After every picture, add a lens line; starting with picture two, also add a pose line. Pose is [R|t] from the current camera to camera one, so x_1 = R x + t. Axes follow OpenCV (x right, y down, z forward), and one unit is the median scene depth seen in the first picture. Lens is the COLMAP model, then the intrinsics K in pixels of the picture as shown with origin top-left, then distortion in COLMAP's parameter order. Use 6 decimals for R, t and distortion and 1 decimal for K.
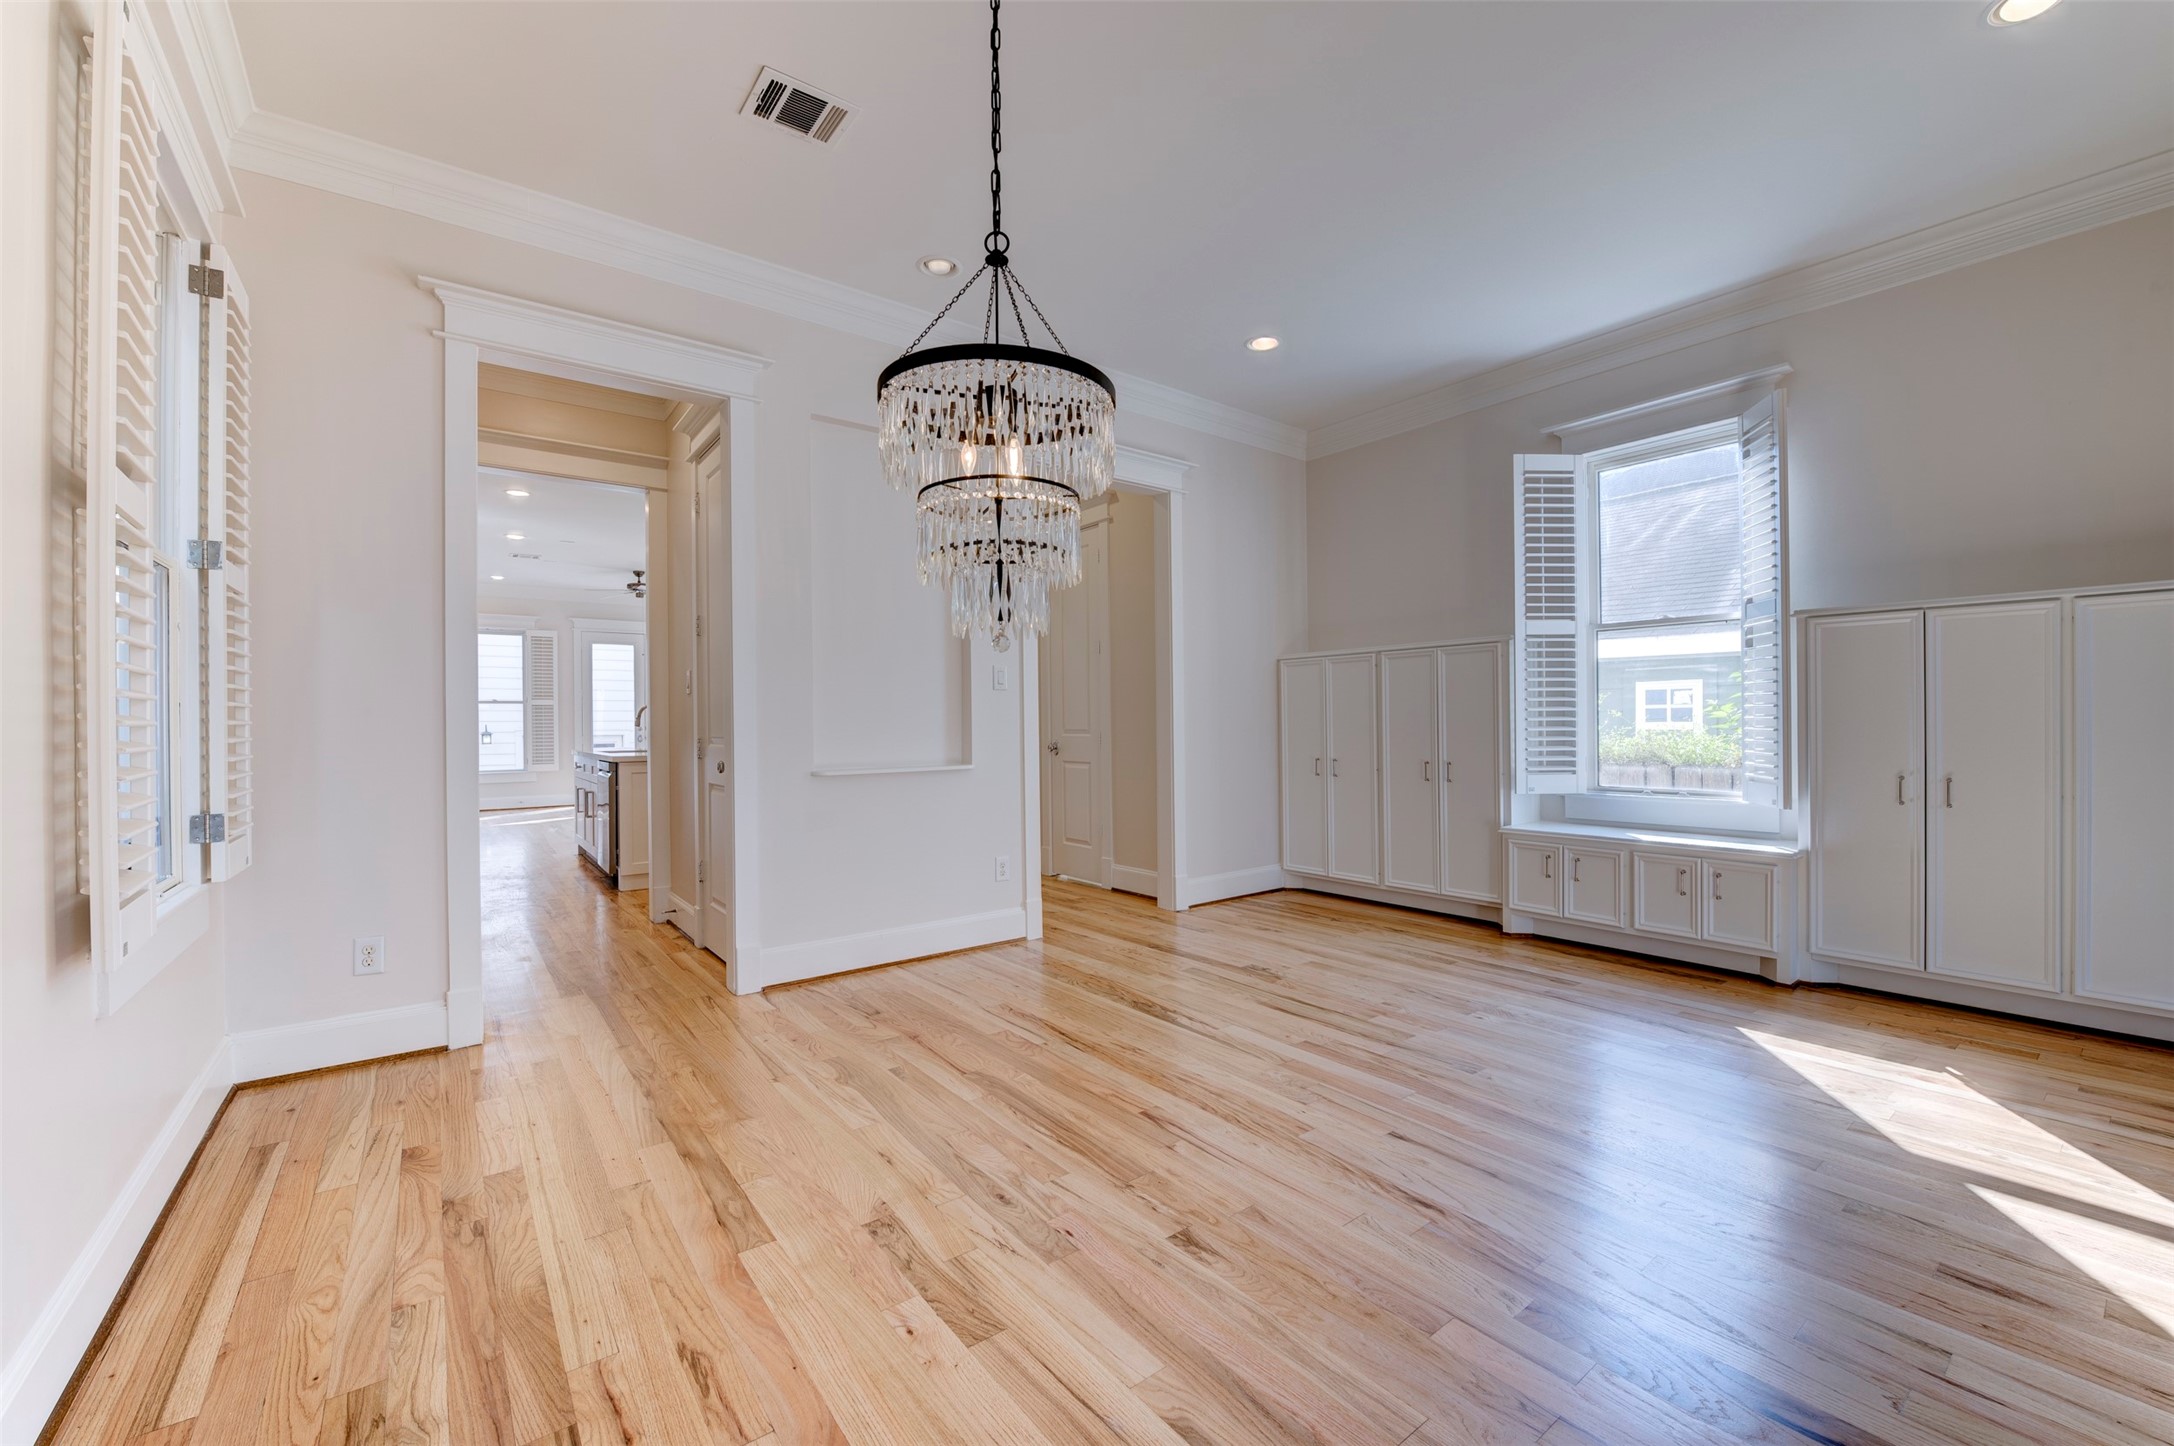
lens RADIAL K [[869.0, 0, 1097.6], [0, 869.0, 720.4], [0, 0, 1]] dist [-0.014842, -0.001621]
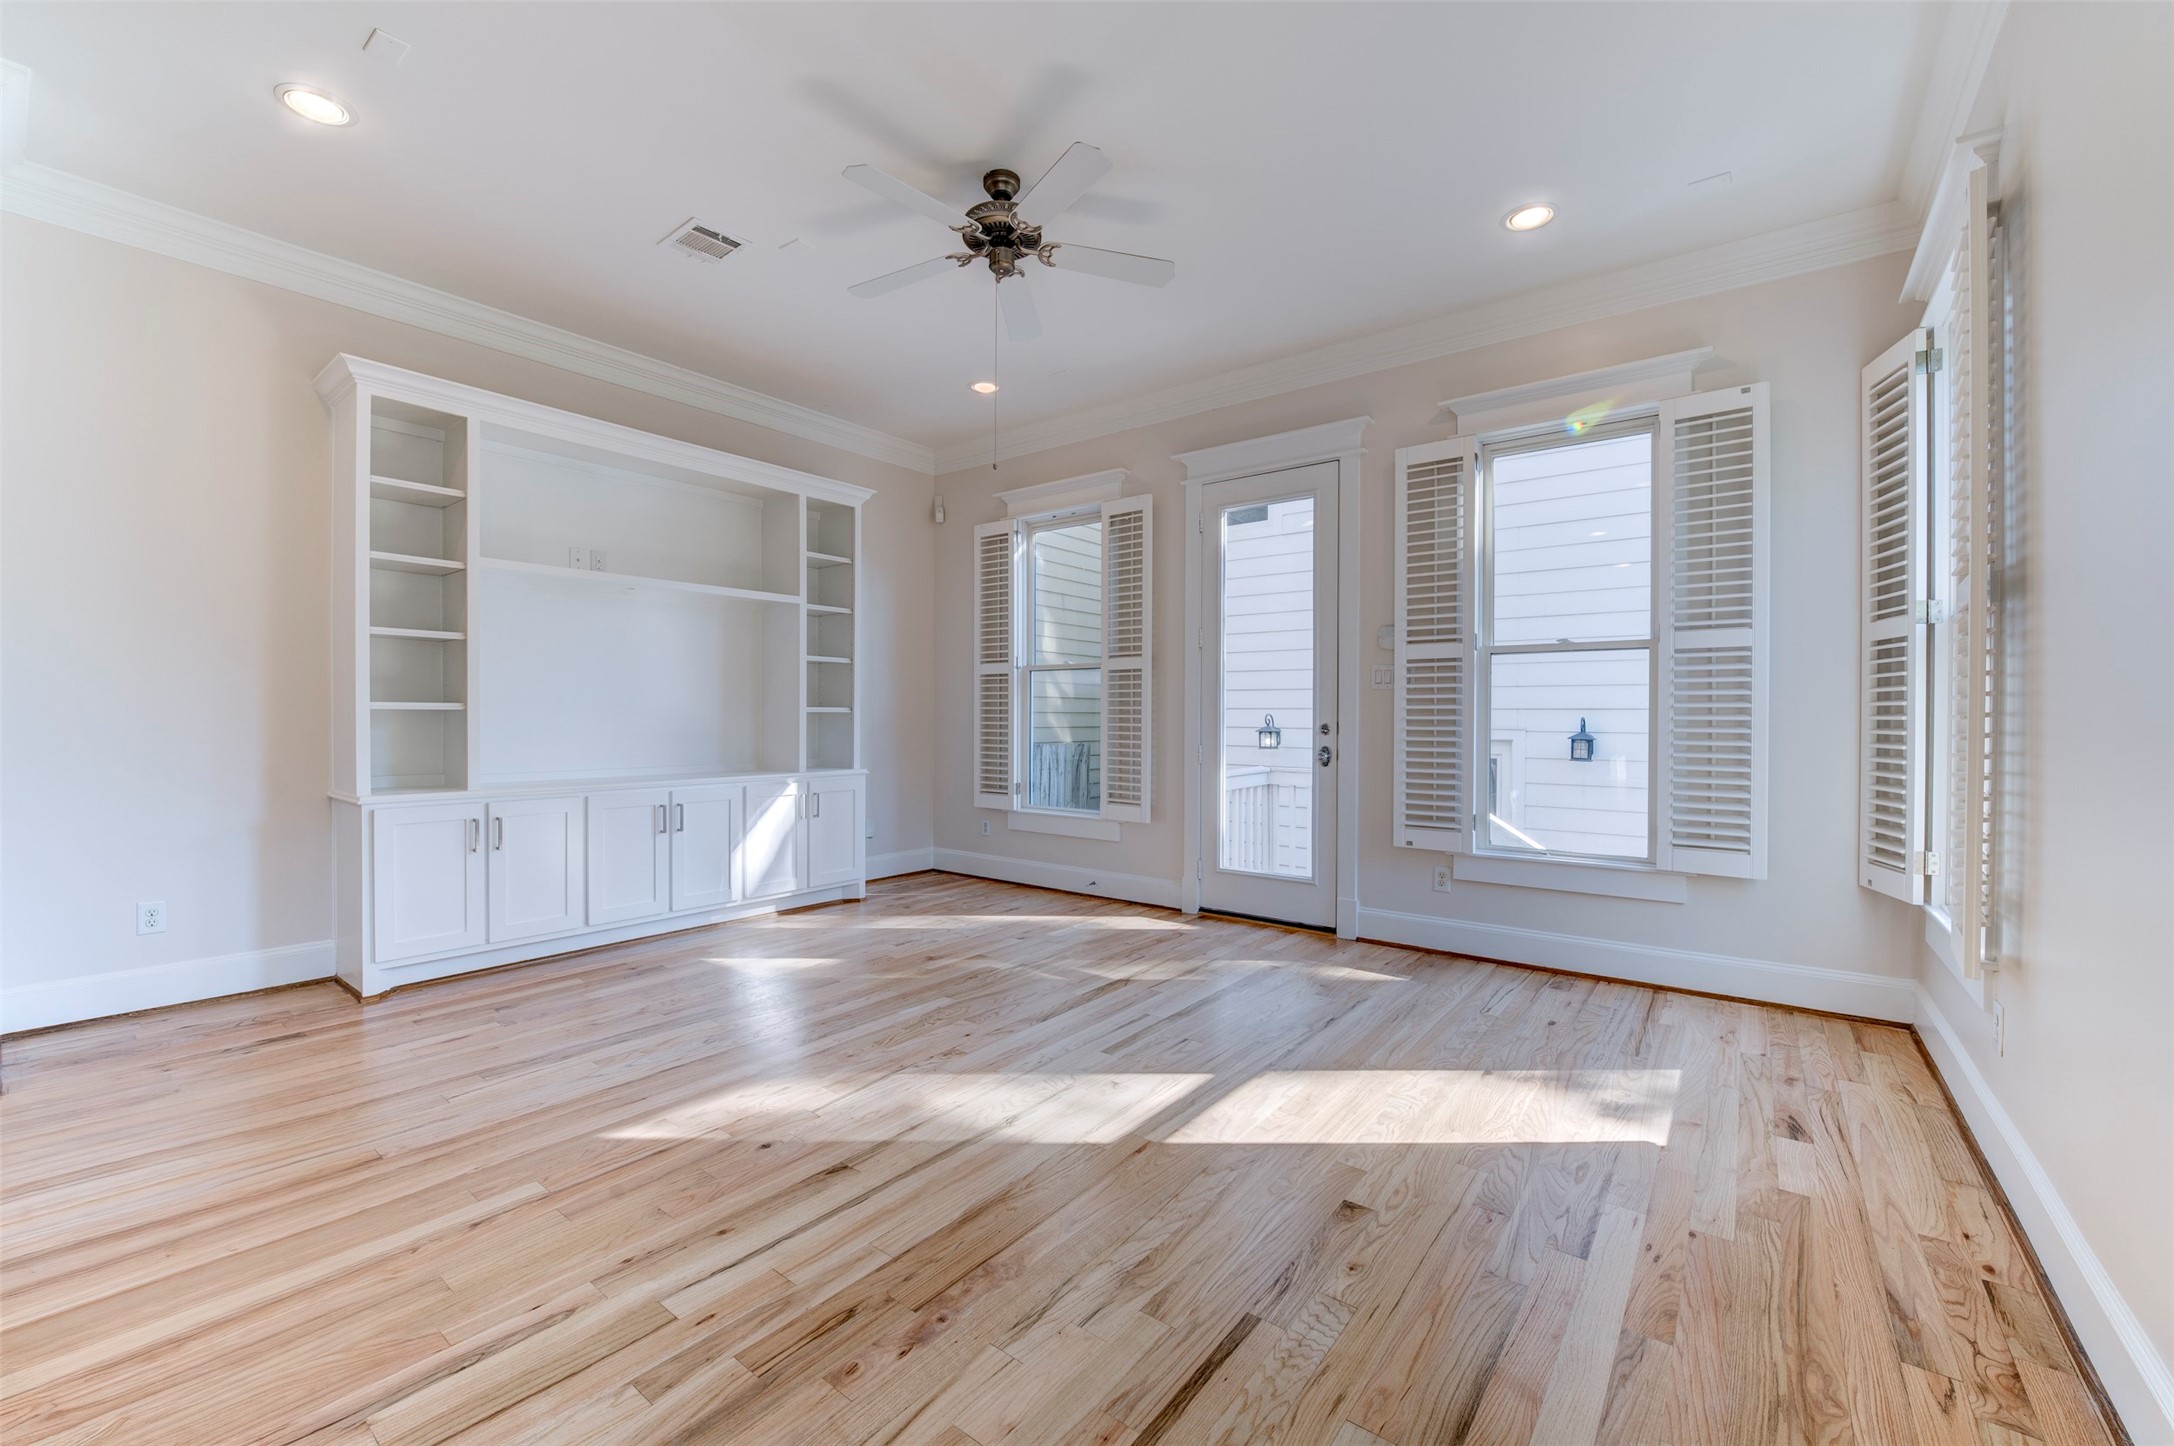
lens RADIAL K [[869.0, 0, 1091.9], [0, 869.0, 725.8], [0, 0, 1]] dist [-0.014842, -0.001621]
pose [[0.256129, 0.021661, -0.966400, -0.957896], [-0.007796, 0.999763, 0.020343, 0.007589], [0.966611, 0.002323, 0.256237, 3.766639]]
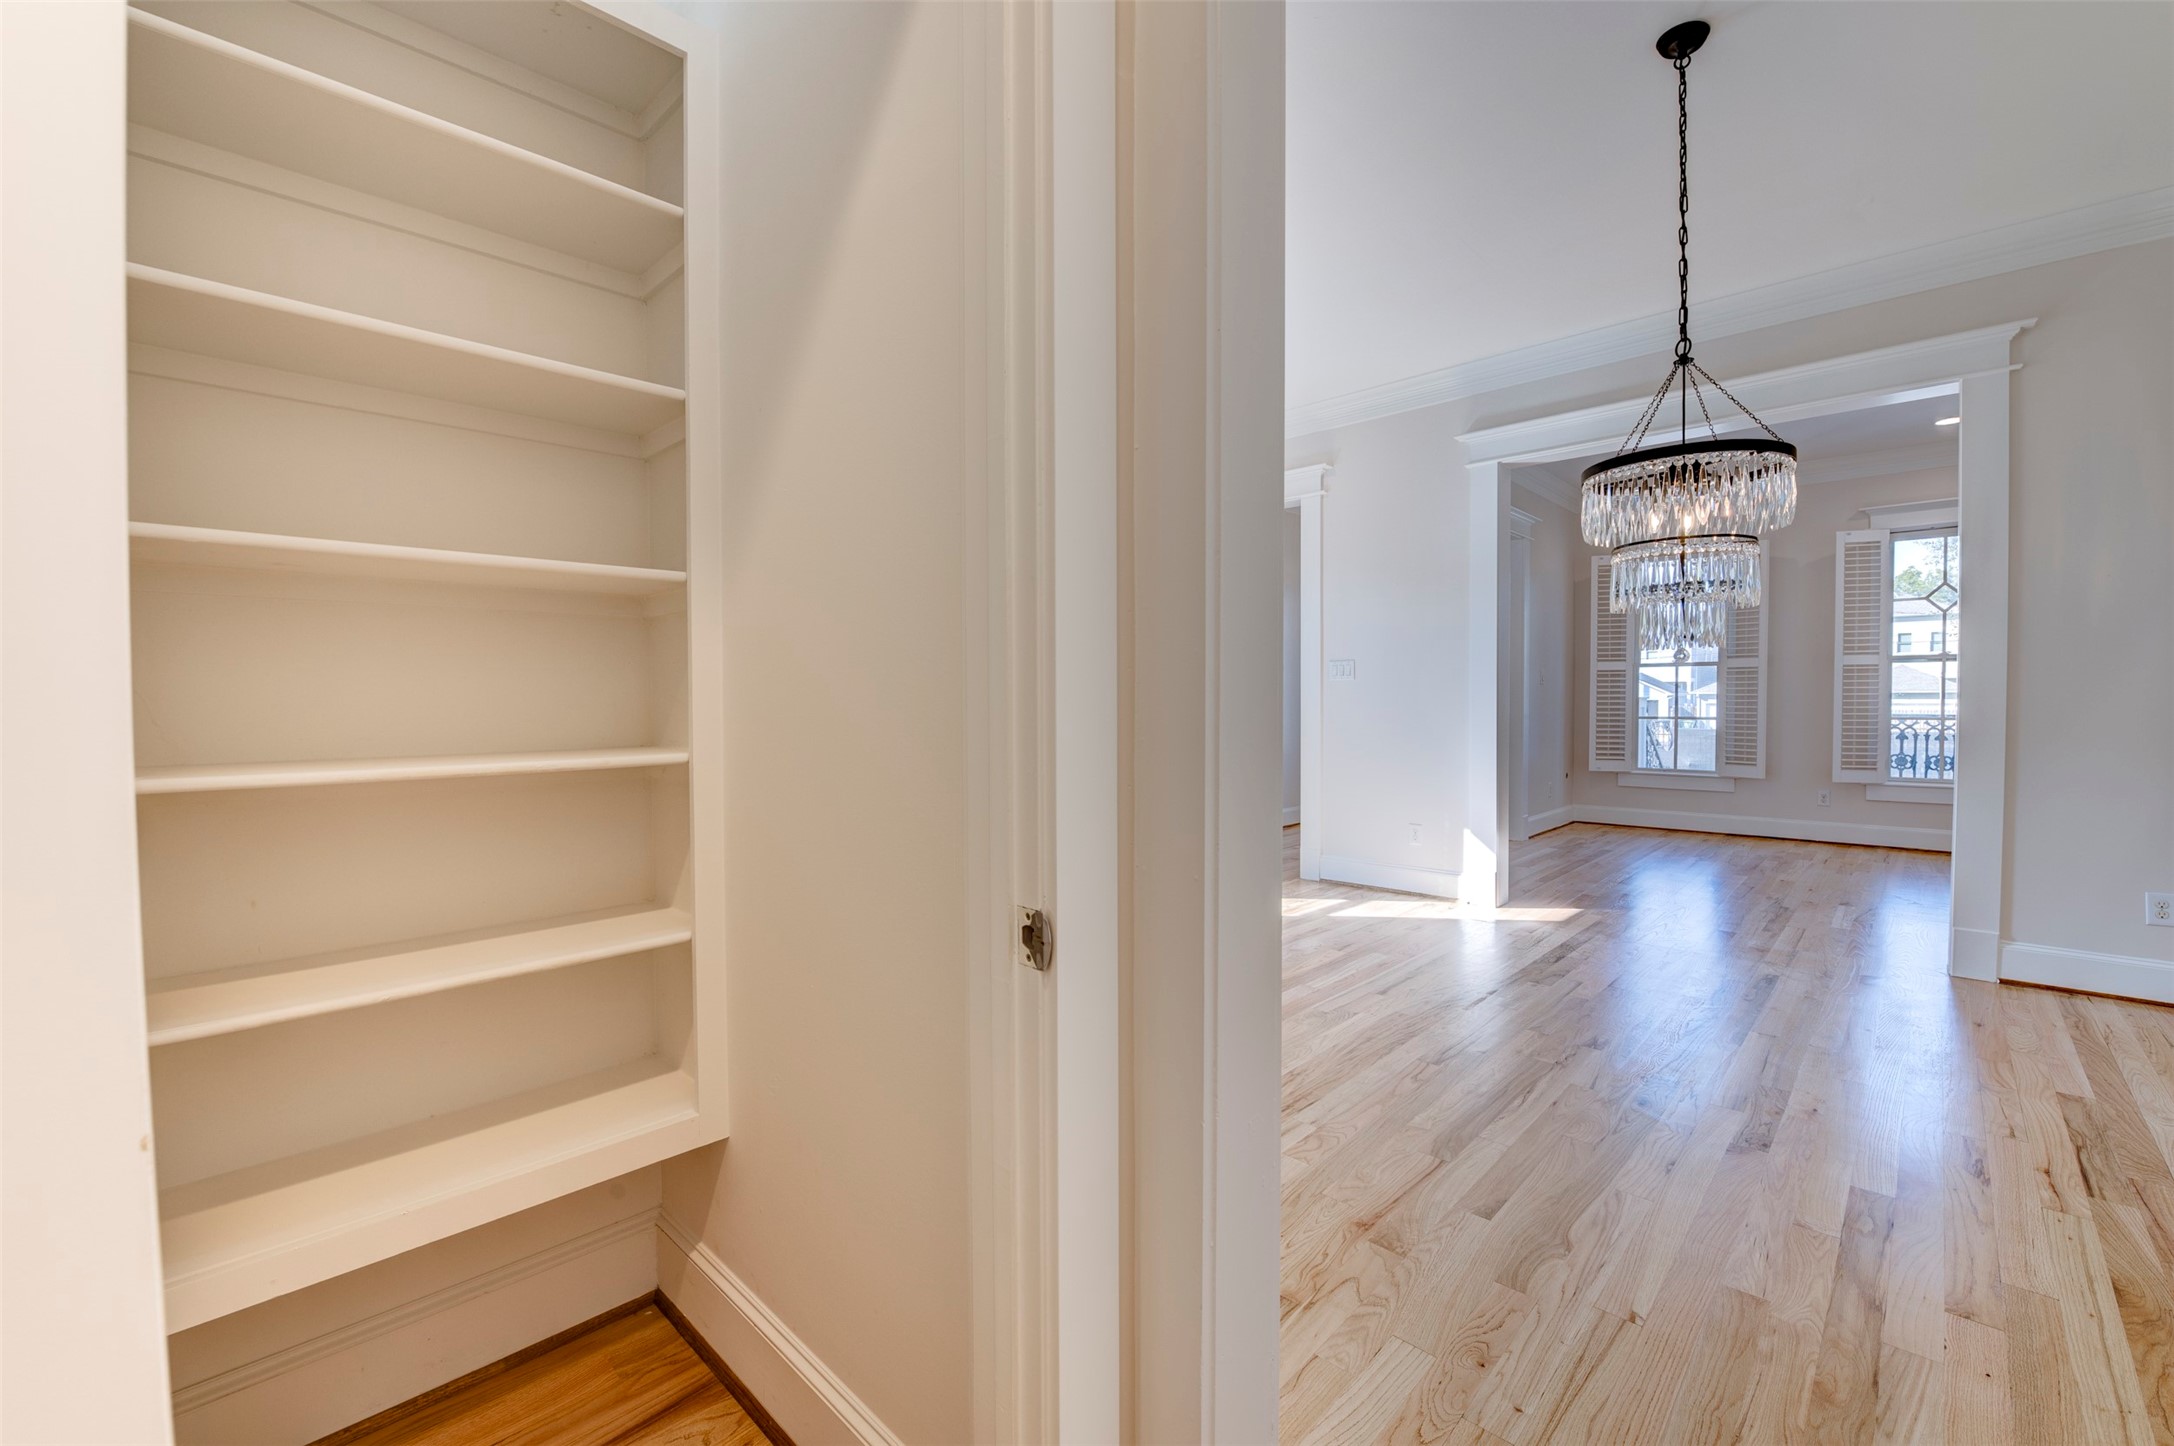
lens RADIAL K [[880.7, 0, 1074.6], [0, 880.7, 718.9], [0, 0, 1]] dist [-0.024074, 0.000820]
pose [[-0.129522, -0.010200, 0.991524, -0.895765], [0.002681, 0.999940, 0.010636, -0.006878], [-0.991573, 0.004036, -0.129487, 1.434224]]
